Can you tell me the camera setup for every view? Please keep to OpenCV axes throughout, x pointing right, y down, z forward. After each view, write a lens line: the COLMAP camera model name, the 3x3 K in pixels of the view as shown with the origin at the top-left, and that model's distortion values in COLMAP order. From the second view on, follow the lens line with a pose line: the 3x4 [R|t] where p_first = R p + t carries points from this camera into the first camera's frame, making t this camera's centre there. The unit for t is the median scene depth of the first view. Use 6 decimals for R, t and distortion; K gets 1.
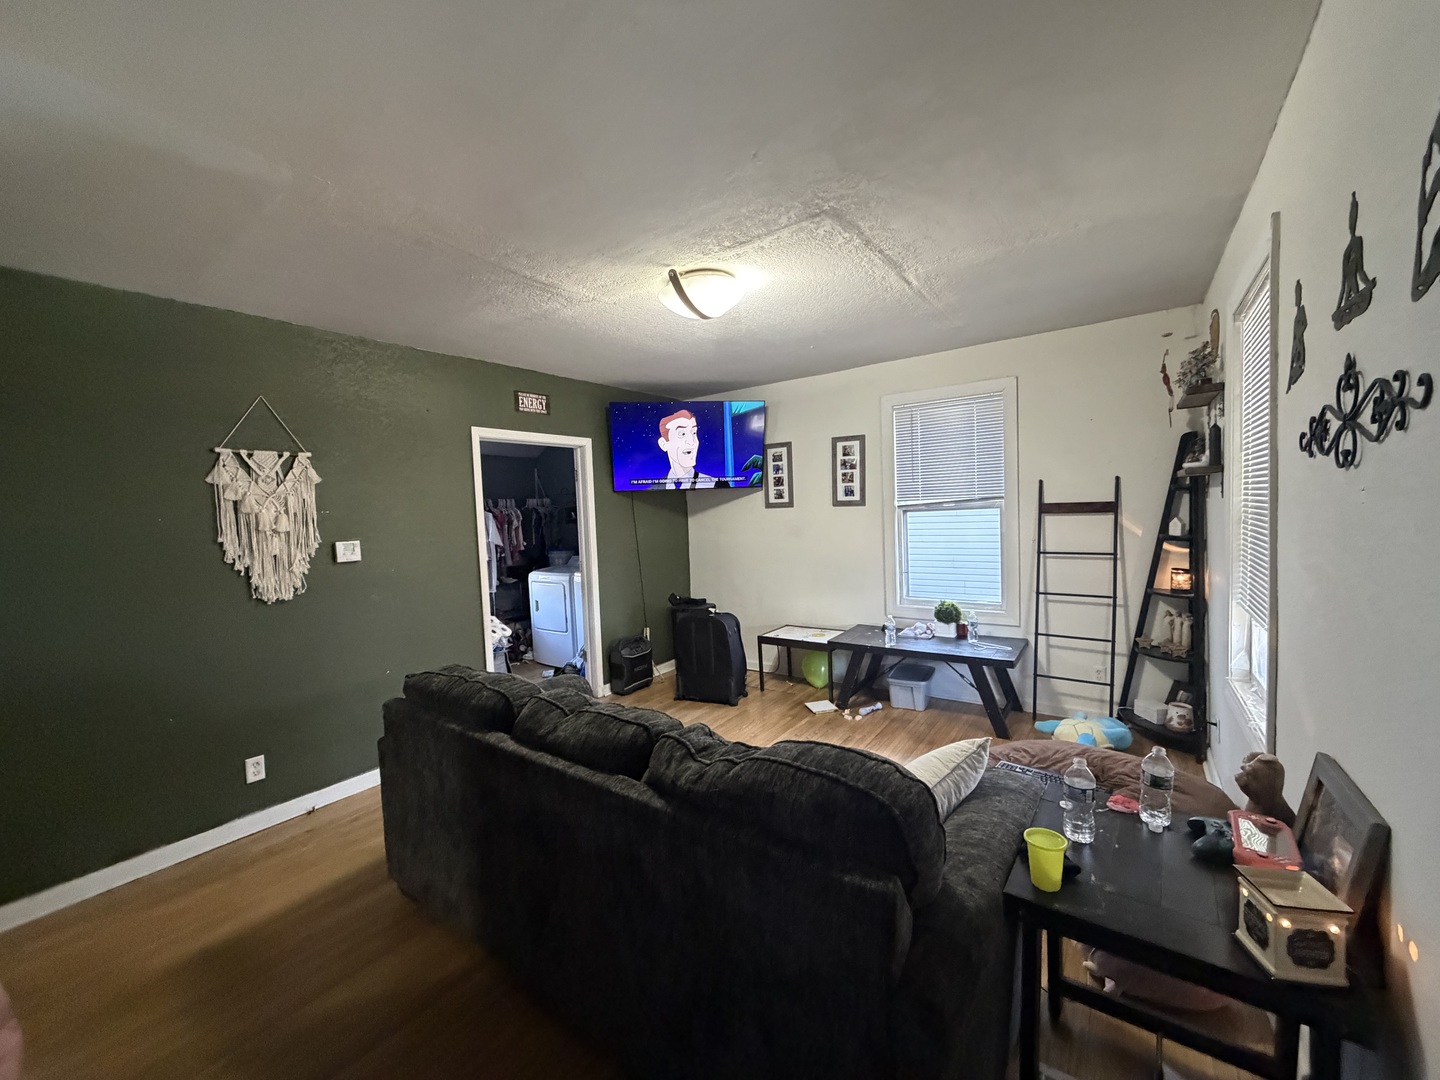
lens RADIAL K [[571.4, 0, 717.3], [0, 571.4, 541.4], [0, 0, 1]] dist [-0.003076, 0.000650]
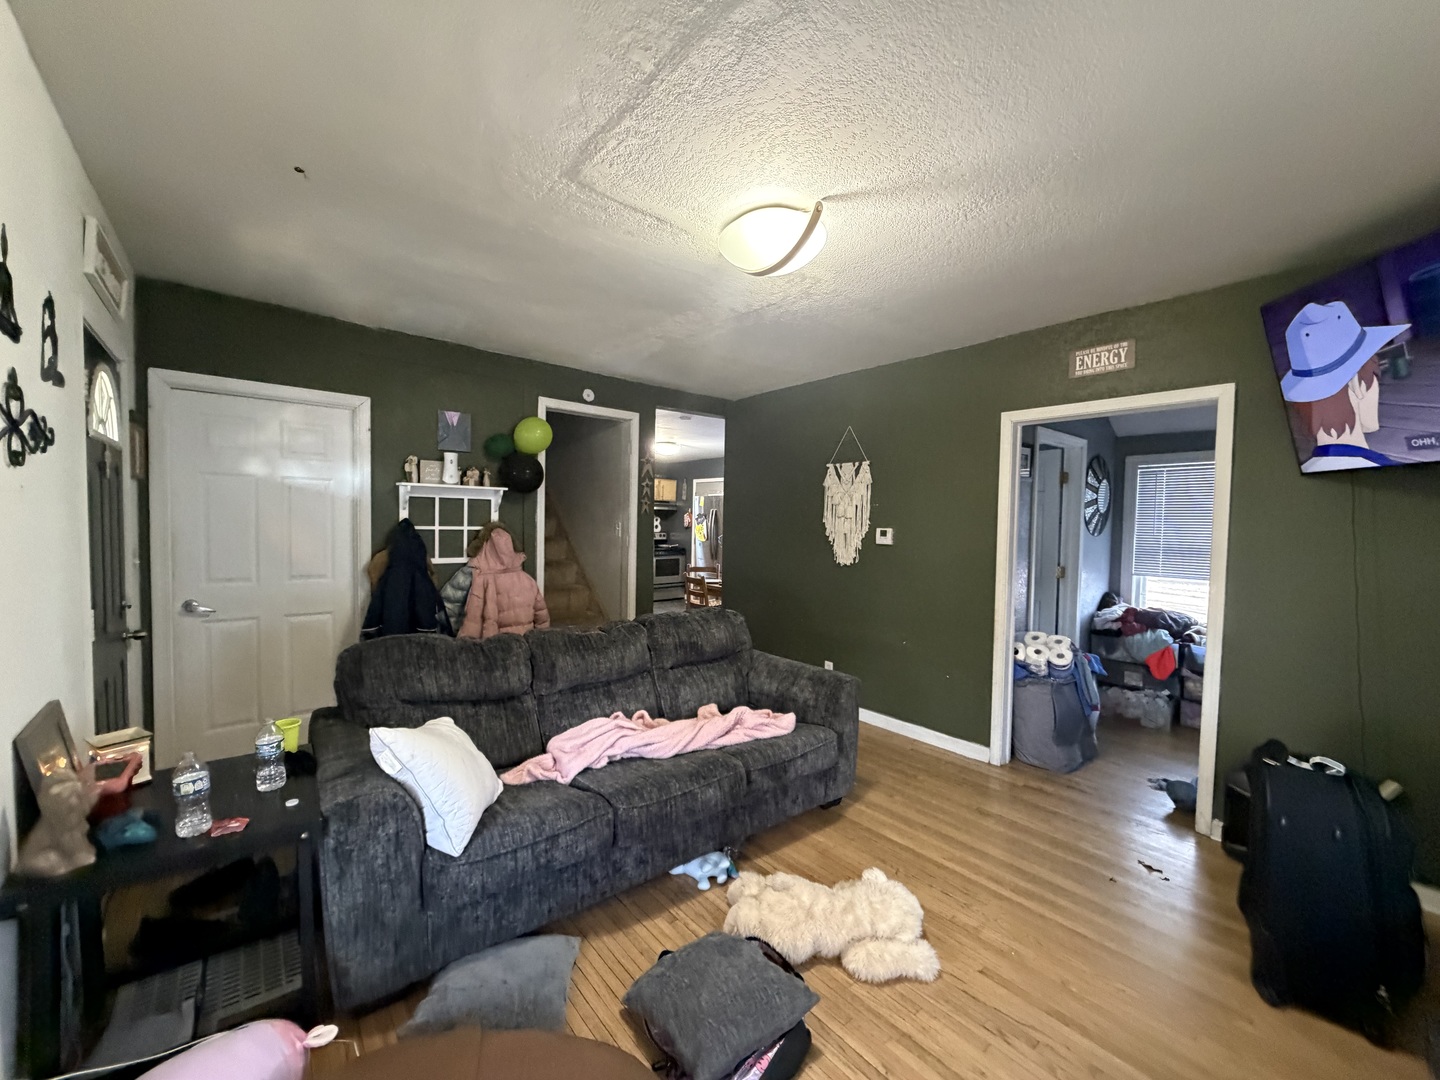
lens RADIAL K [[571.4, 0, 716.5], [0, 571.4, 540.8], [0, 0, 1]] dist [-0.003076, 0.000650]
pose [[-0.253479, 0.069878, -0.964814, 0.475462], [-0.064313, 0.993963, 0.088886, -0.043360], [0.965201, 0.084581, -0.247455, 0.675191]]
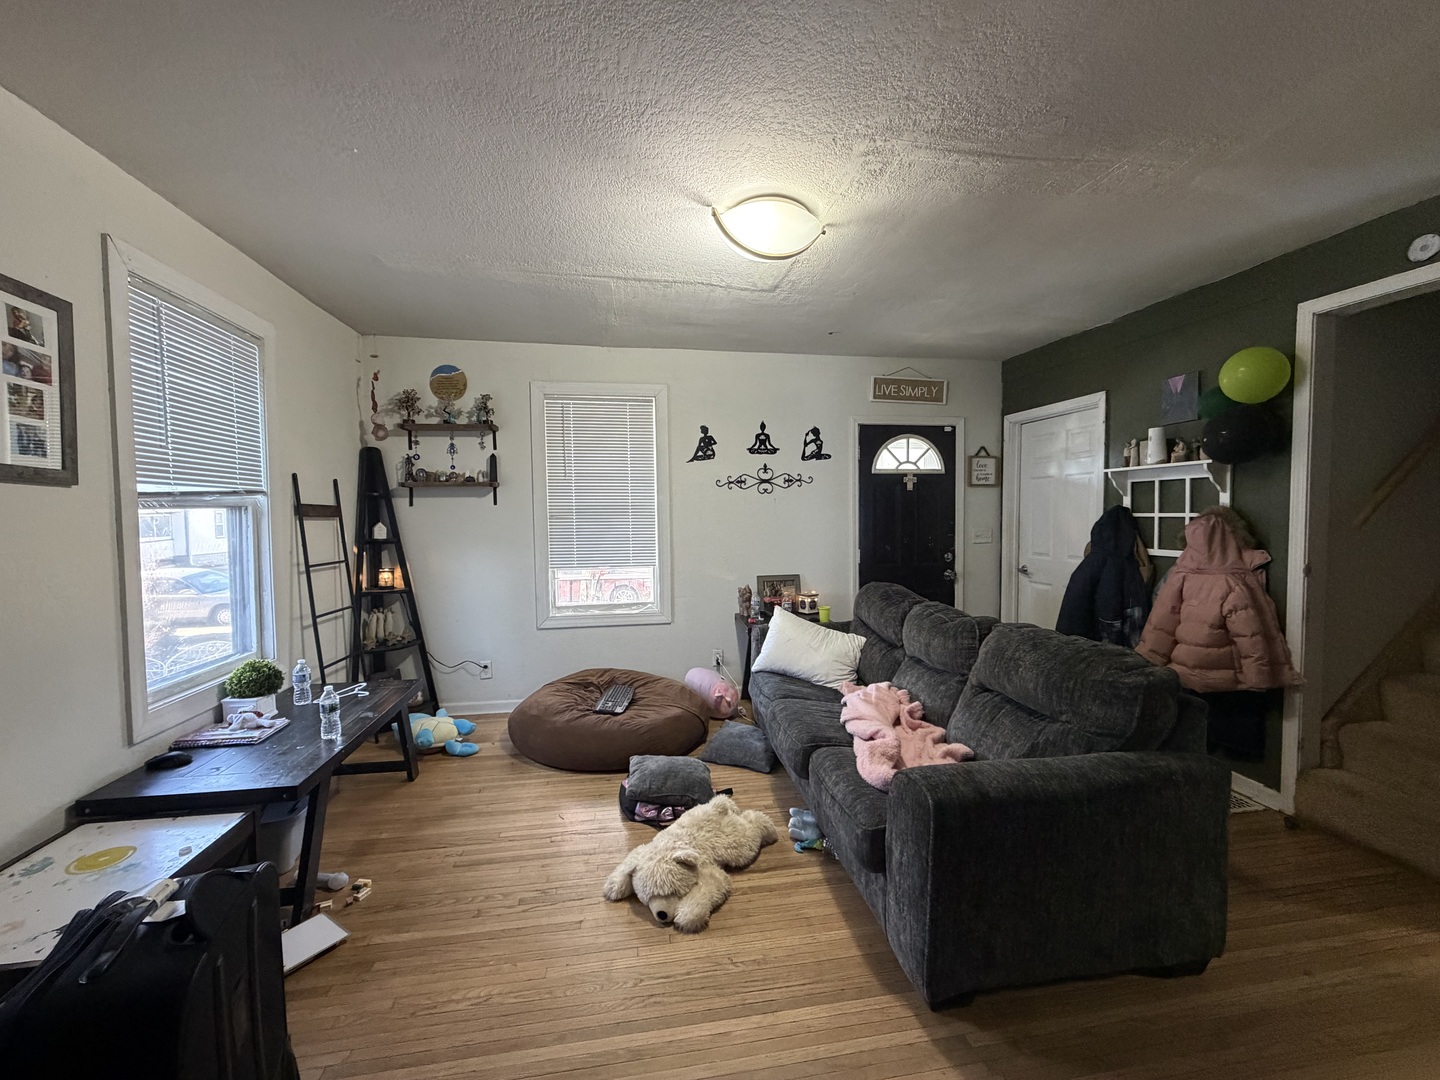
lens RADIAL K [[571.4, 0, 716.7], [0, 571.4, 537.6], [0, 0, 1]] dist [-0.003076, 0.000650]
pose [[-0.712564, 0.018390, 0.701366, -0.326386], [0.076600, 0.995720, 0.051715, -0.014658], [-0.697413, 0.090575, -0.710923, 0.991616]]
